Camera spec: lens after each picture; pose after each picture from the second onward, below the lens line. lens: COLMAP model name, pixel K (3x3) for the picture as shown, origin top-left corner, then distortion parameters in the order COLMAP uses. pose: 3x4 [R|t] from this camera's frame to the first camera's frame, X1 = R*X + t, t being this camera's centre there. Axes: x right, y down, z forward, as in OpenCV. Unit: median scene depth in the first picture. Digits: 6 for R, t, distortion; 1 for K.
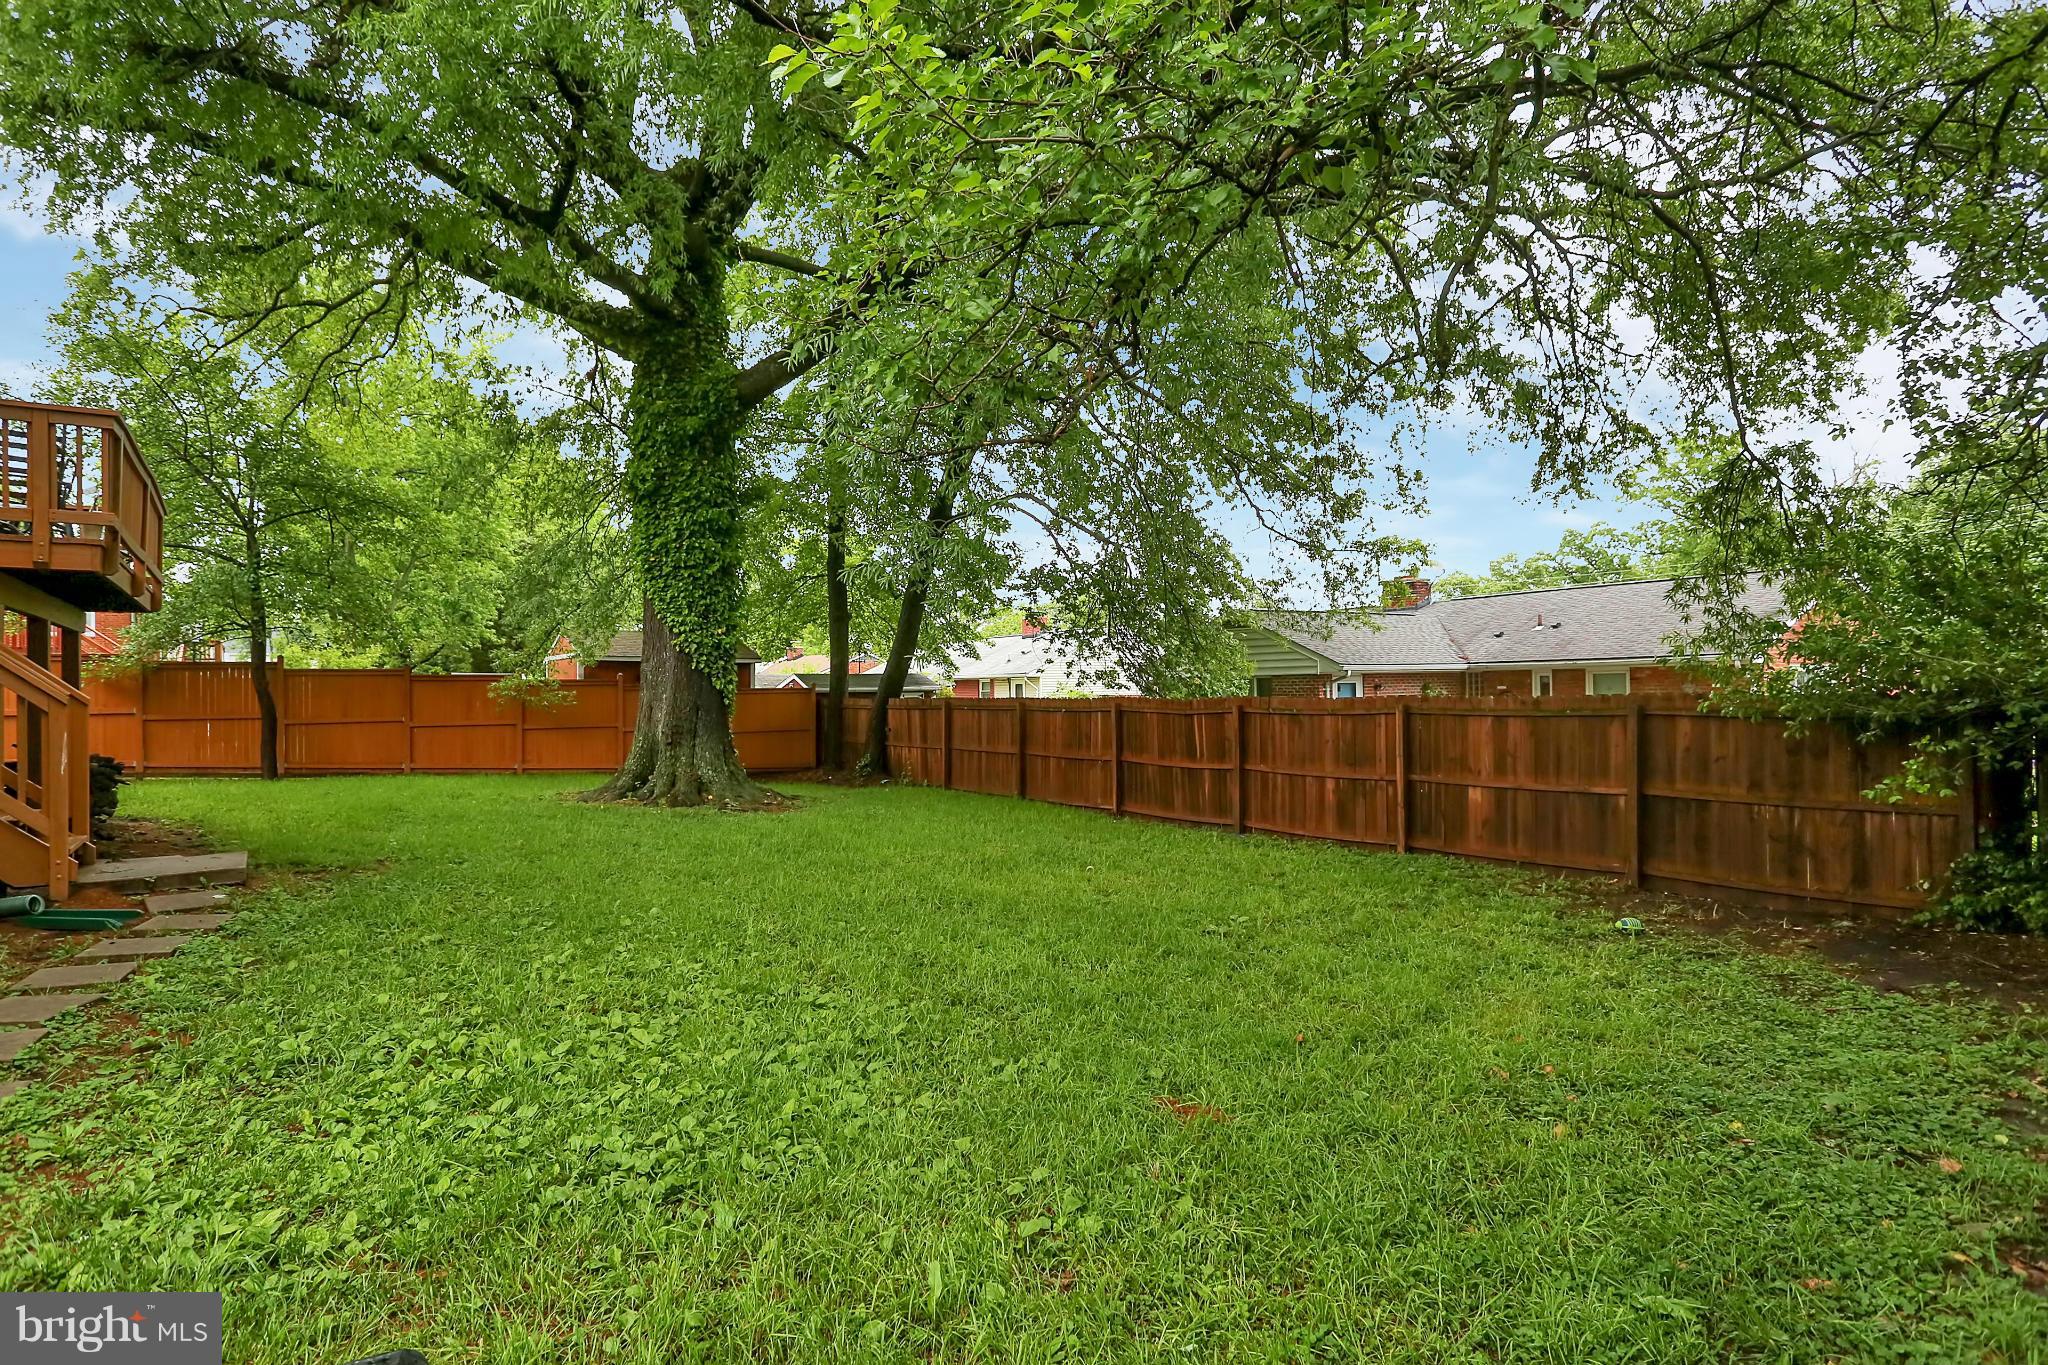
lens RADIAL K [[1024.0, 0, 1024.0], [0, 1024.0, 682.5], [0, 0, 1]] dist [-0.085152, 0.031770]
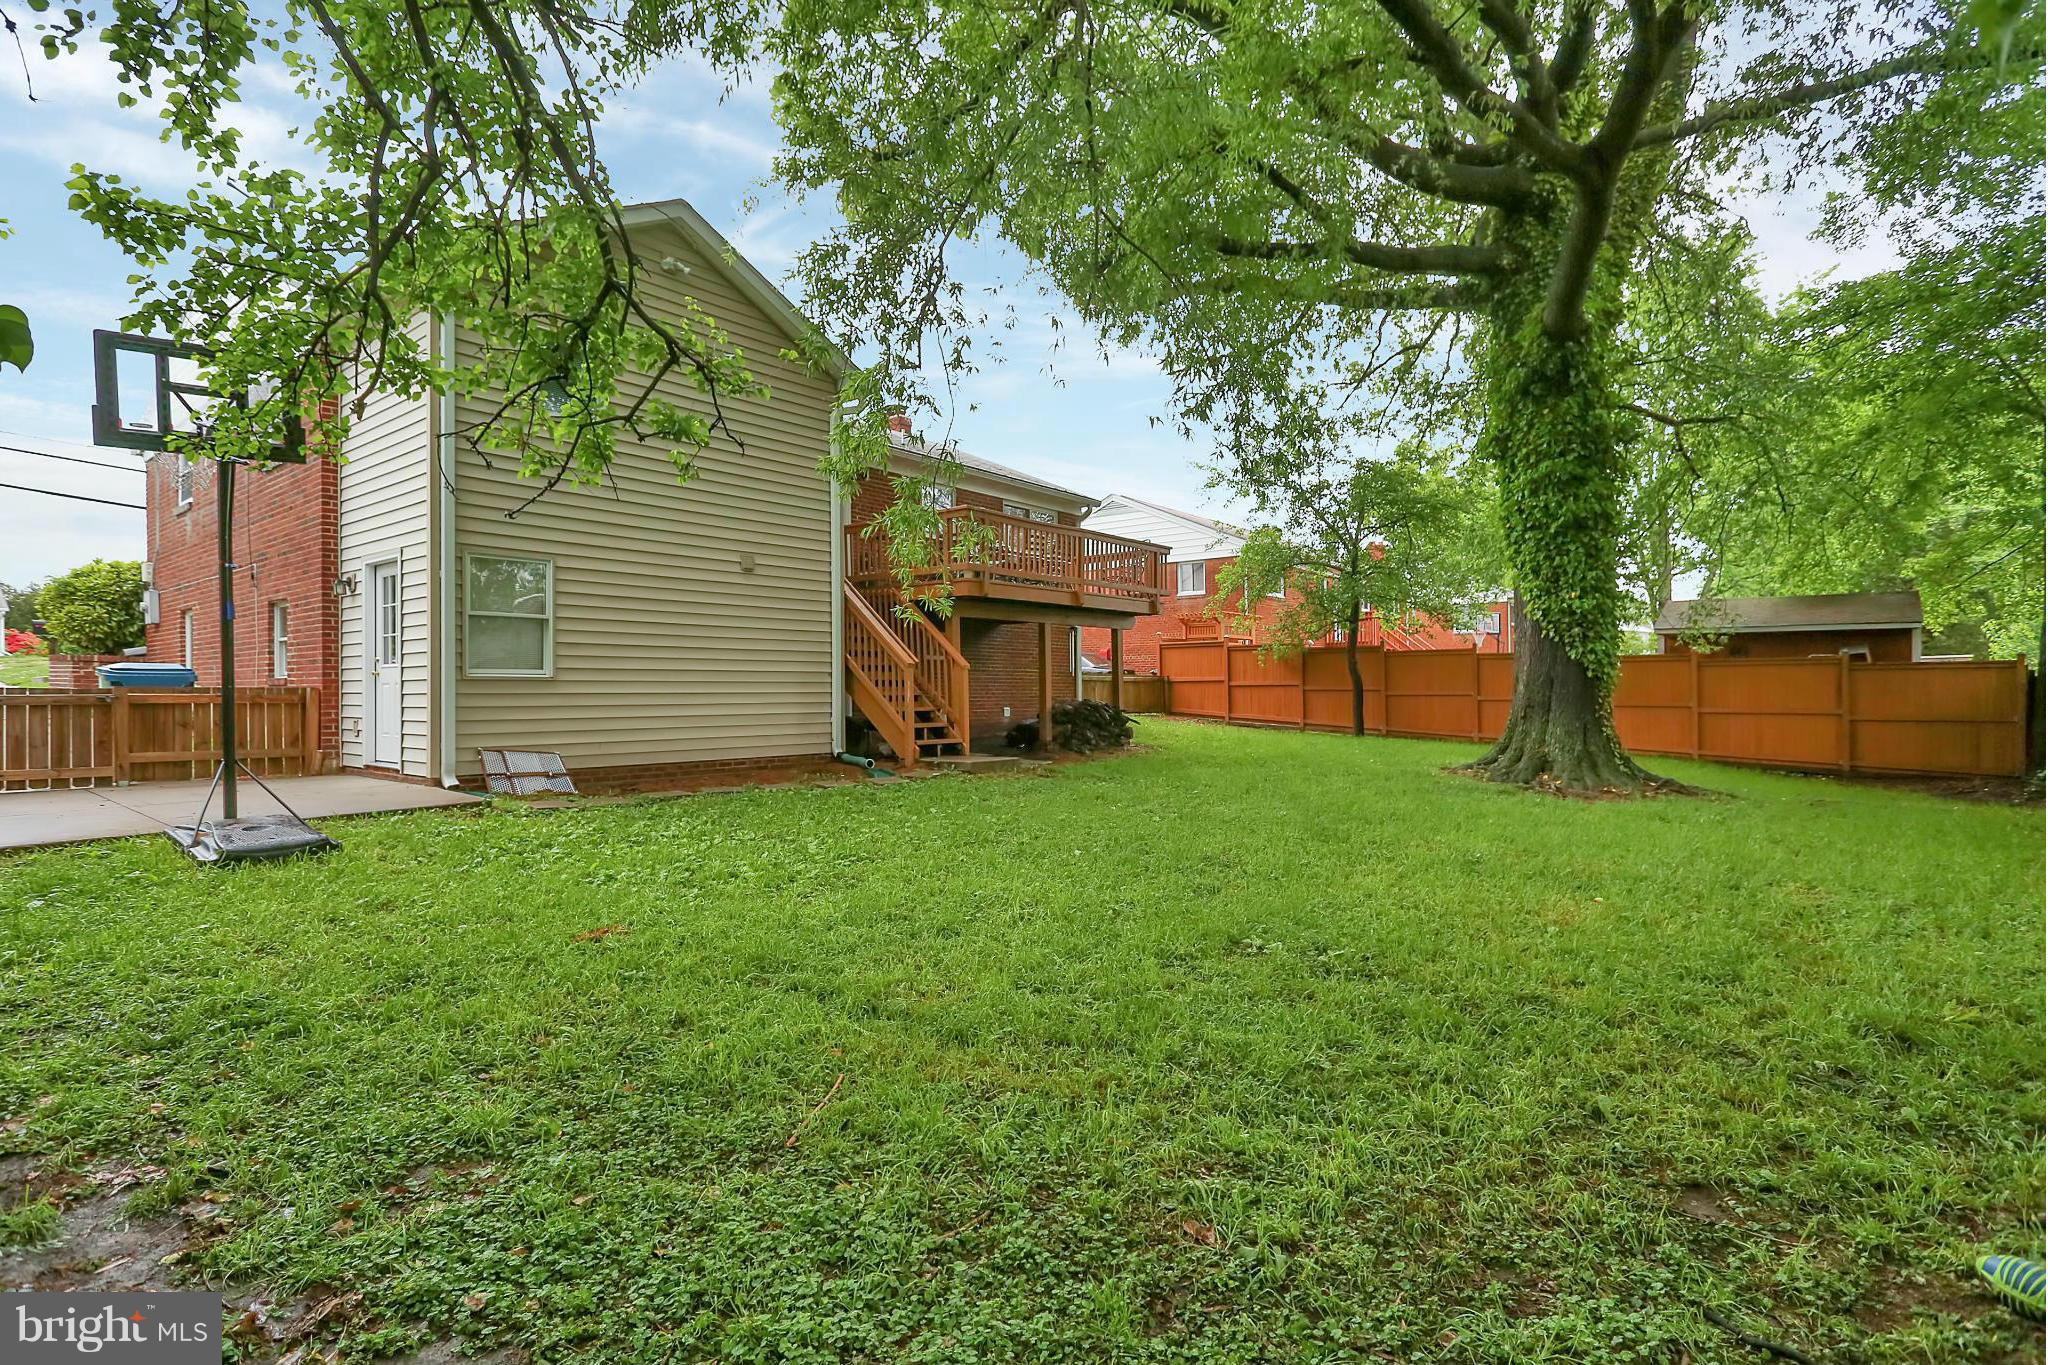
lens RADIAL K [[1024.0, 0, 1024.0], [0, 1024.0, 682.5], [0, 0, 1]] dist [-0.085152, 0.031770]
pose [[0.240882, 0.007580, -0.970525, 0.447241], [-0.006693, 0.999959, 0.006149, 0.025246], [0.970531, 0.005014, 0.240923, 0.323223]]
